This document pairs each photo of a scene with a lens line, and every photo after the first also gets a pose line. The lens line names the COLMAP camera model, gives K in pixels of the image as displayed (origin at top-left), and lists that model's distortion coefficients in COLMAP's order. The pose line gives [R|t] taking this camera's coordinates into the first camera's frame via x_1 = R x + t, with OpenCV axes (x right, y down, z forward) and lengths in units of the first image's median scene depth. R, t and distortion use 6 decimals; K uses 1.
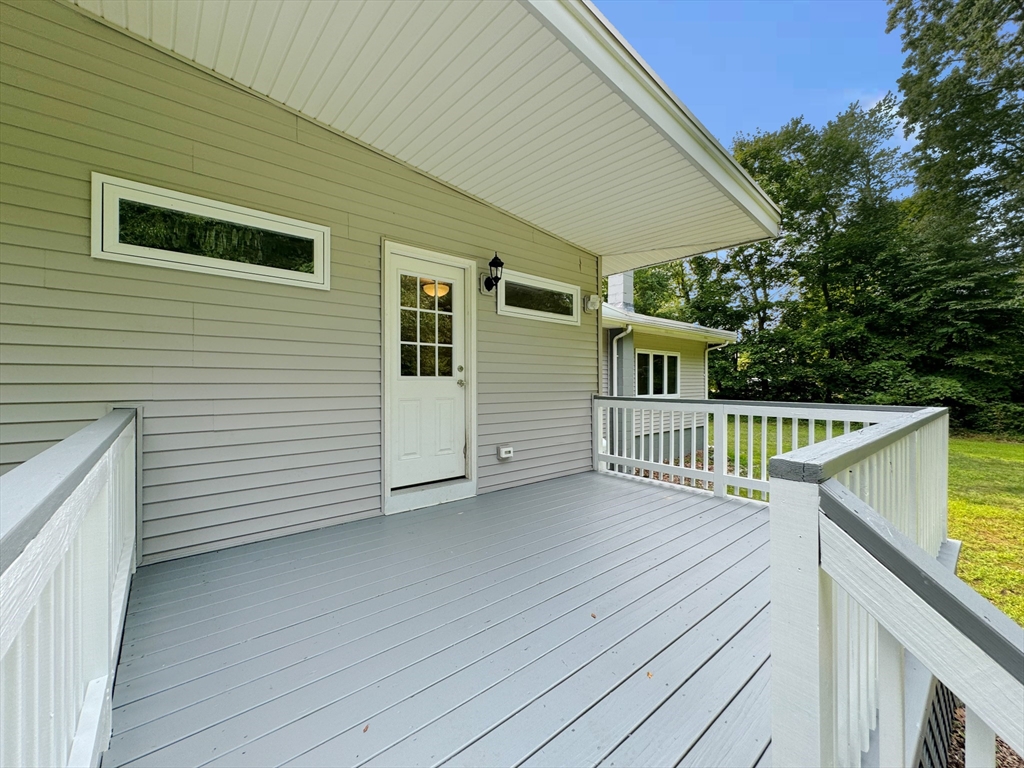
lens RADIAL K [[421.8, 0, 508.9], [0, 421.8, 381.1], [0, 0, 1]] dist [-0.000602, -0.000033]
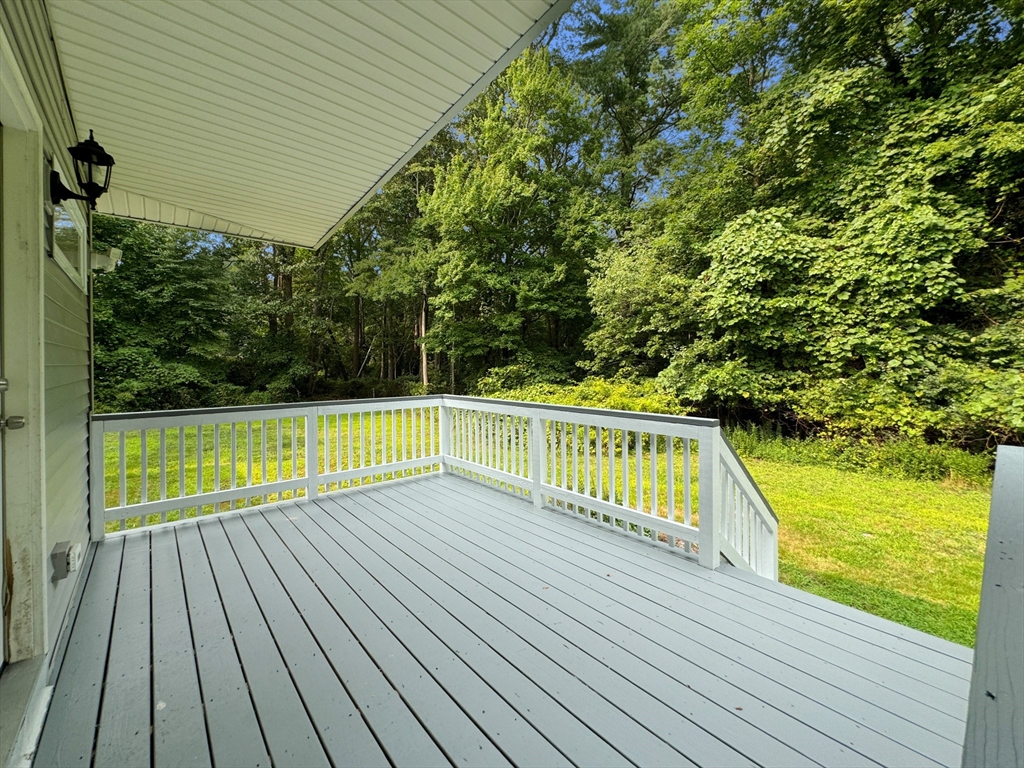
lens RADIAL K [[421.2, 0, 507.6], [0, 421.2, 358.9], [0, 0, 1]] dist [-0.002218, 0.000079]
pose [[-0.004418, 0.007103, 0.999965, -0.116311], [0.004044, 0.999967, -0.007086, -0.010974], [-0.999982, 0.004013, -0.004447, 0.127795]]
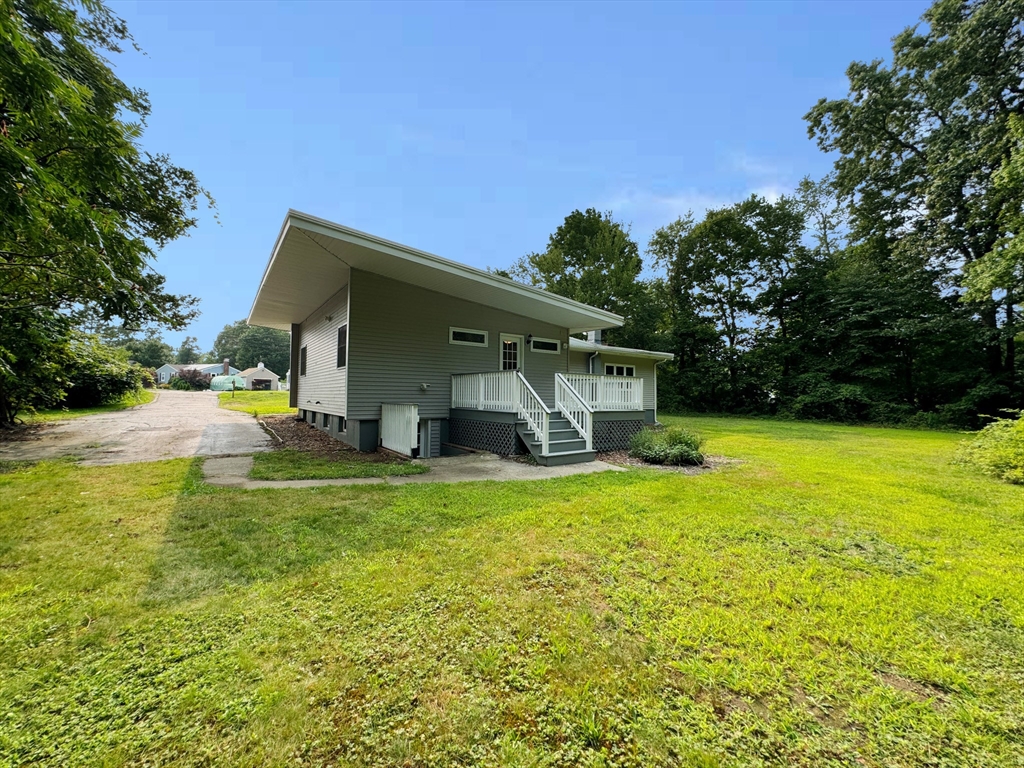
lens RADIAL K [[412.7, 0, 504.7], [0, 412.7, 377.0], [0, 0, 1]] dist [-0.001121, -0.000250]
pose [[0.996046, 0.003527, -0.088771, 0.012580], [-0.007773, 0.998839, -0.047533, 0.040782], [0.088501, 0.048035, 0.994917, -0.466648]]
